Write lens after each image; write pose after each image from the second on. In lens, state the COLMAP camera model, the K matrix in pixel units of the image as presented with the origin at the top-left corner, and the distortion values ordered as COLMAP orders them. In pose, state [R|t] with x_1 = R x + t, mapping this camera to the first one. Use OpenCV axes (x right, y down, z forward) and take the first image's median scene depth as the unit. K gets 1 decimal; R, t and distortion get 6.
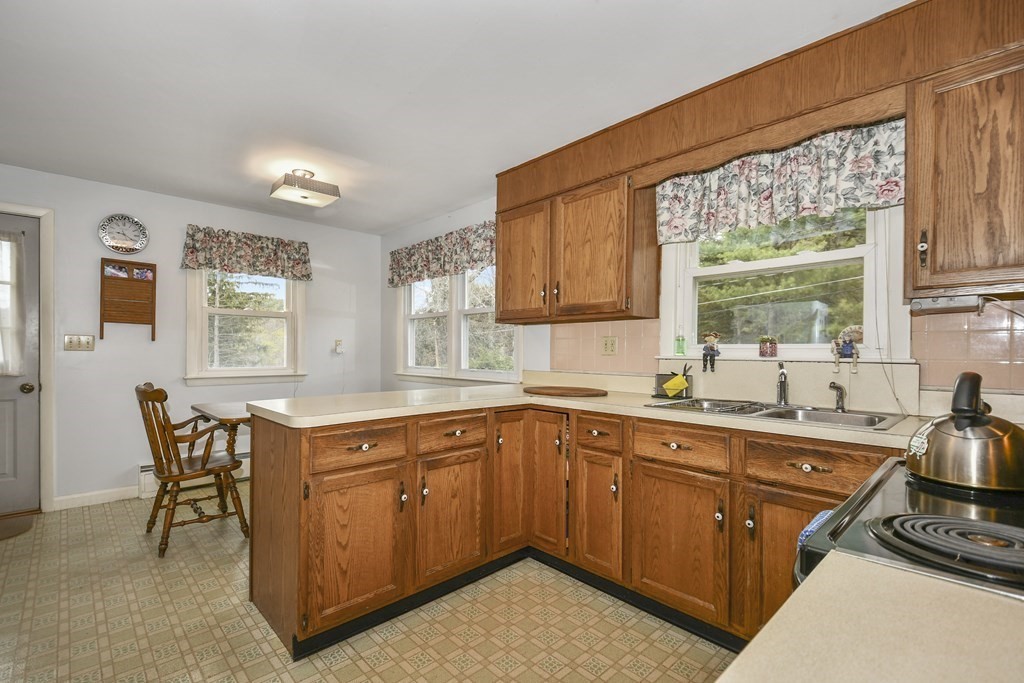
lens RADIAL K [[447.1, 0, 515.3], [0, 447.1, 350.7], [0, 0, 1]] dist [0.010017, -0.003625]
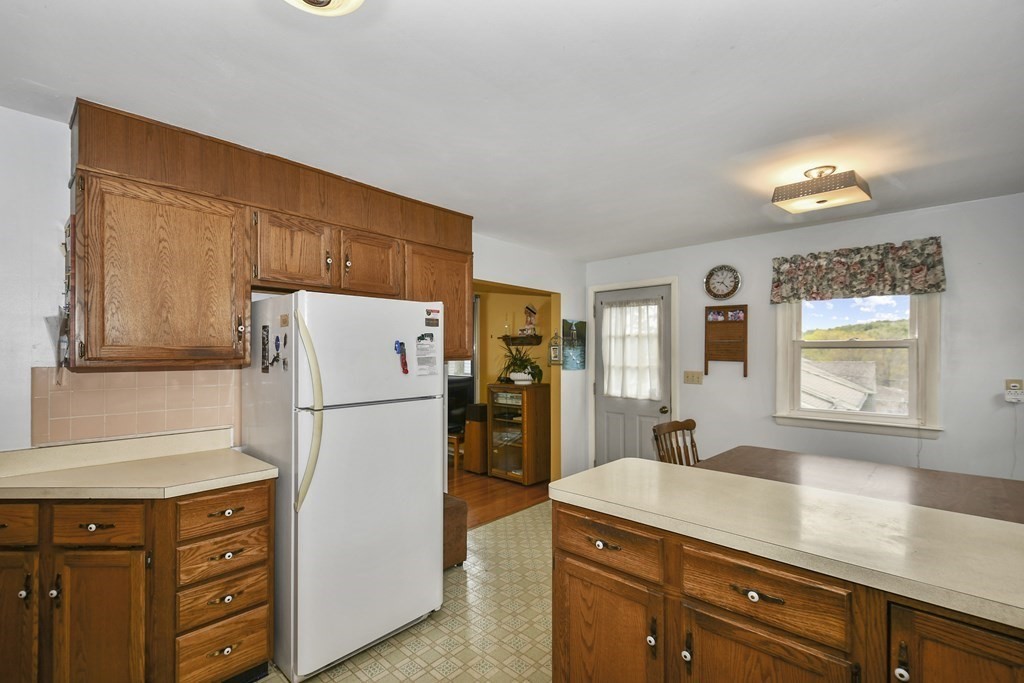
lens RADIAL K [[463.8, 0, 502.1], [0, 463.8, 345.8], [0, 0, 1]] dist [0.000531, -0.000282]
pose [[0.041075, -0.019846, -0.998959, 0.271631], [-0.006939, 0.999773, -0.020147, -0.071126], [0.999132, 0.007759, 0.040928, 0.394280]]
